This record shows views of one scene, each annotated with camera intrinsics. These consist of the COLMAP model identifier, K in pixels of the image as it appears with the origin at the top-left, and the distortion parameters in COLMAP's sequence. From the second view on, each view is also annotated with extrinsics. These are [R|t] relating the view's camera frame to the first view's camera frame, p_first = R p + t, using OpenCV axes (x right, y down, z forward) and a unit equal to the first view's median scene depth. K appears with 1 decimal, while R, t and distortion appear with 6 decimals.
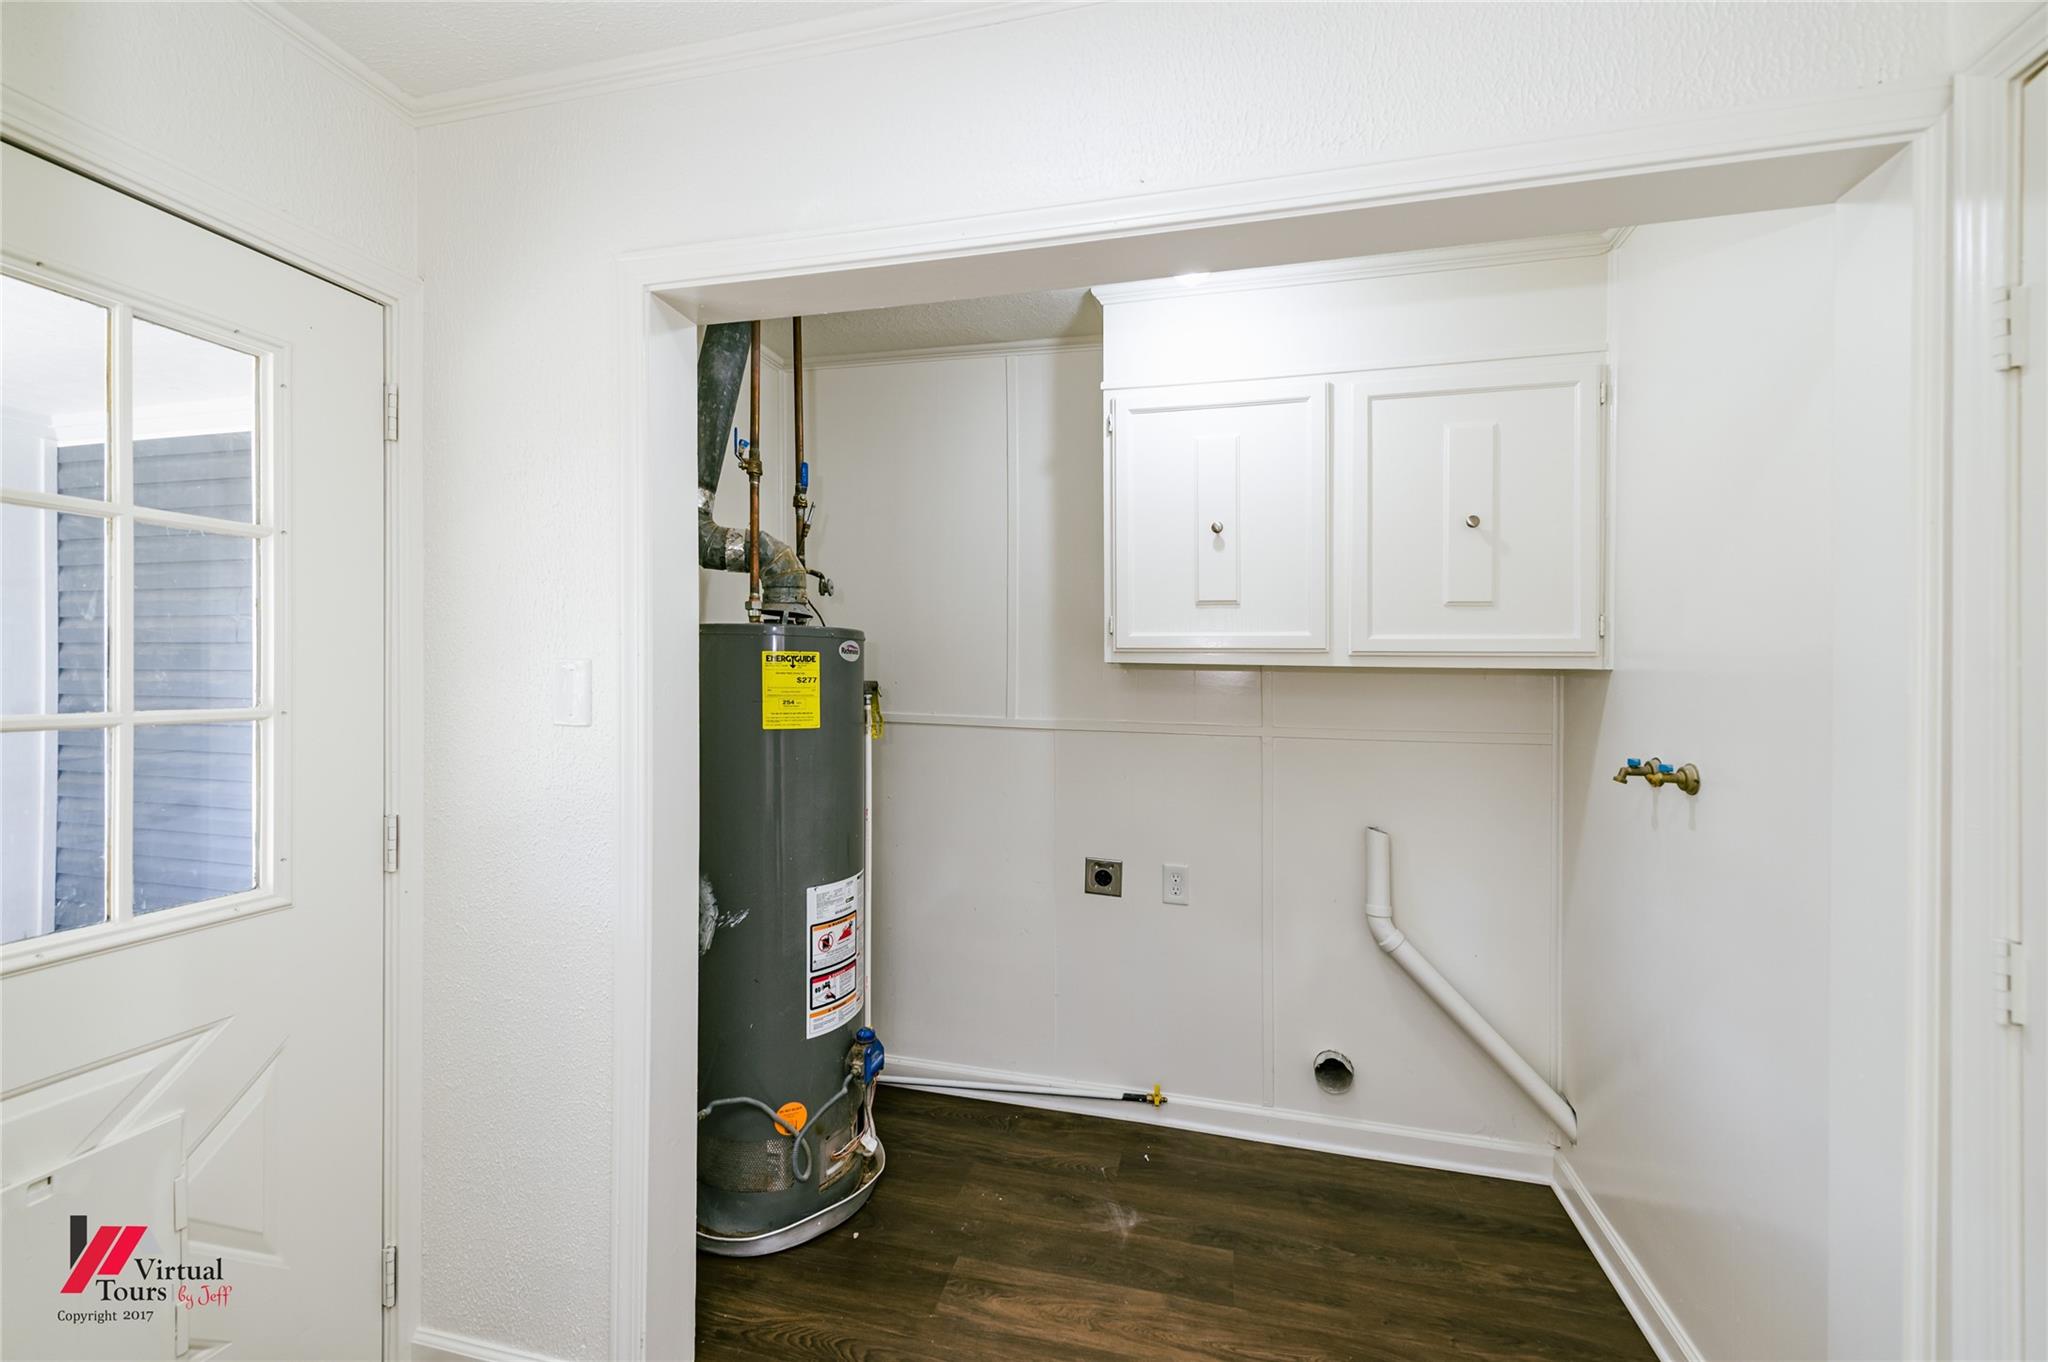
lens RADIAL K [[814.0, 0, 1019.8], [0, 814.0, 674.5], [0, 0, 1]] dist [0.000955, 0.000277]
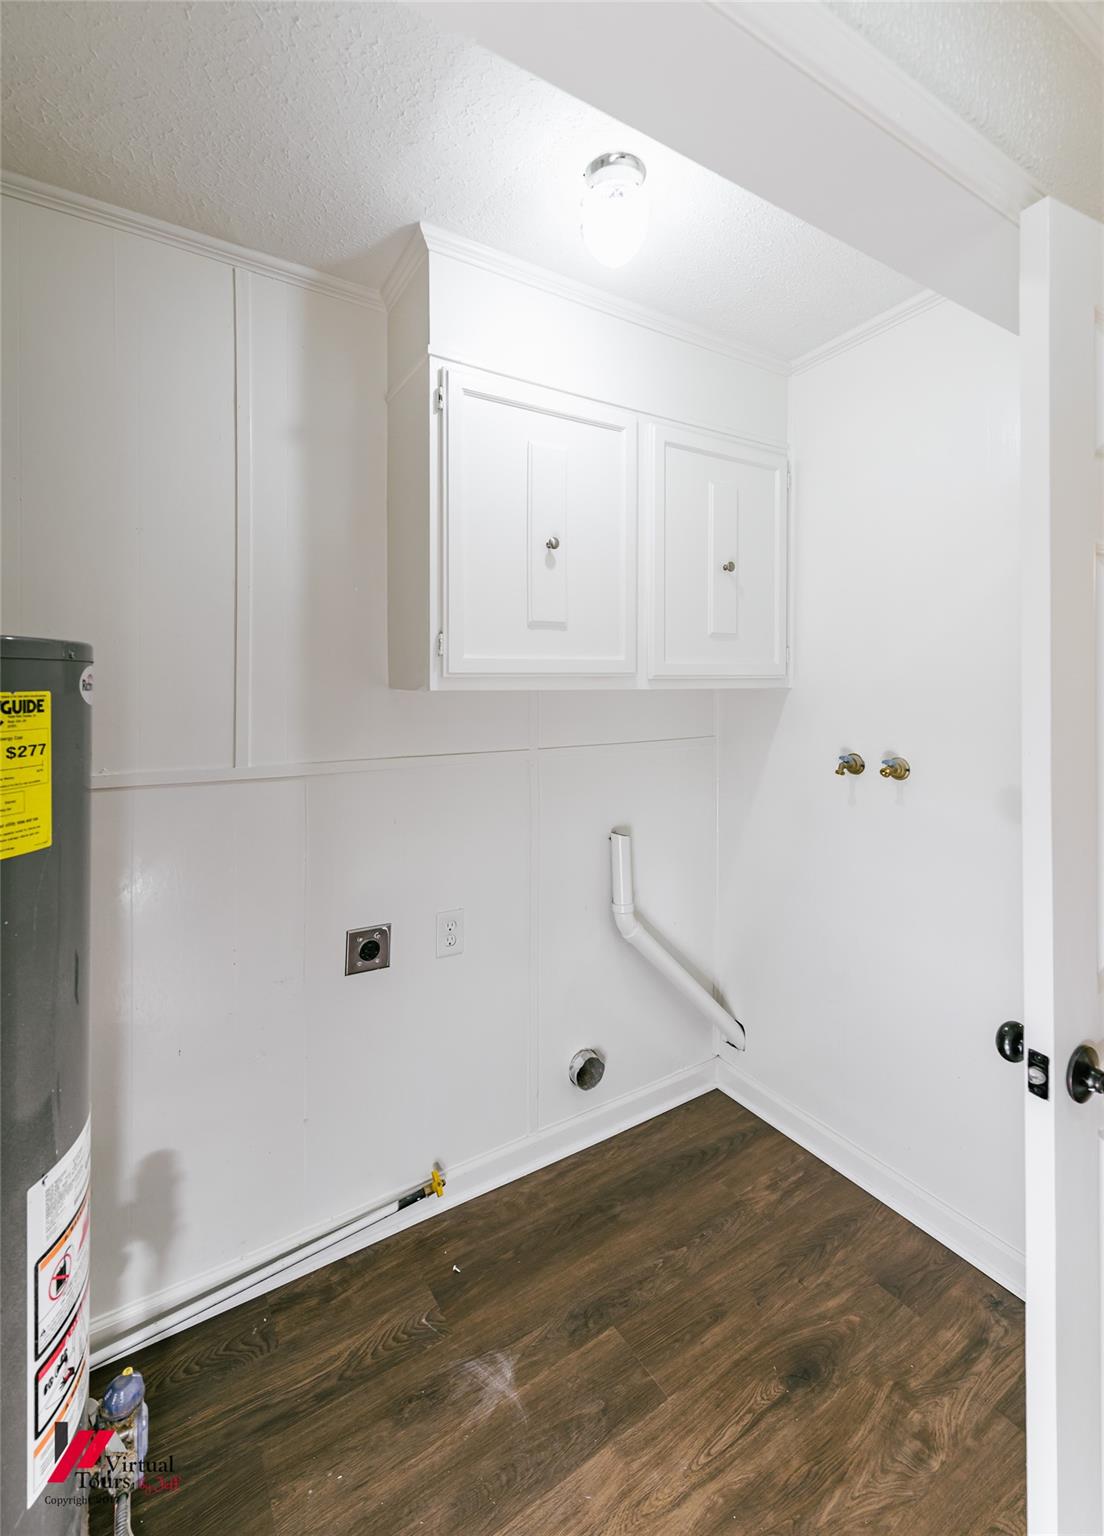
lens RADIAL K [[671.6, 0, 556.6], [0, 671.6, 676.7], [0, 0, 1]] dist [0.025409, -0.009007]
pose [[0.690964, -0.012075, 0.722789, -0.316105], [0.017481, 0.999847, -0.000008, -0.029318], [-0.722678, 0.012641, 0.691069, 0.475007]]
